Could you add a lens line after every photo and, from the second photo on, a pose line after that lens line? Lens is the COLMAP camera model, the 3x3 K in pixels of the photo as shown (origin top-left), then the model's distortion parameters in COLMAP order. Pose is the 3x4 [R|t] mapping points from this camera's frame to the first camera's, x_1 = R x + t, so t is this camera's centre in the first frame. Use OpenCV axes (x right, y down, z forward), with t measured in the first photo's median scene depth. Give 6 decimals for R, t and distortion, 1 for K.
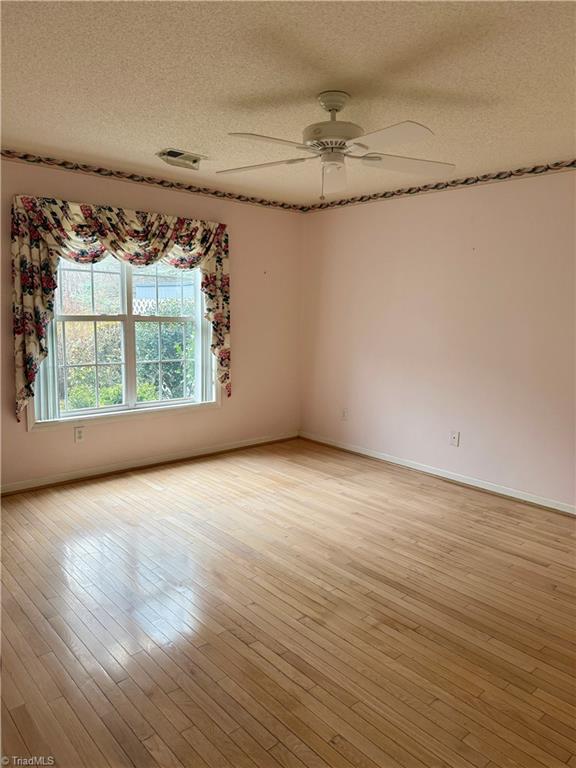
lens RADIAL K [[541.5, 0, 291.6], [0, 541.5, 383.1], [0, 0, 1]] dist [0.049870, -0.060888]
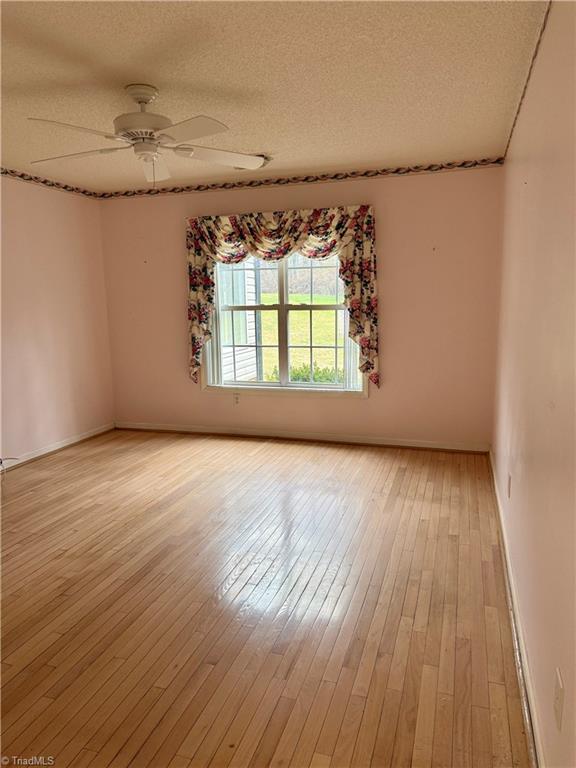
lens RADIAL K [[541.5, 0, 288.3], [0, 541.5, 386.8], [0, 0, 1]] dist [0.049870, -0.060888]
pose [[0.499854, 0.108910, -0.859235, 0.739332], [-0.088829, 0.993277, 0.074224, -0.039706], [0.861542, 0.039223, 0.506168, 0.461663]]
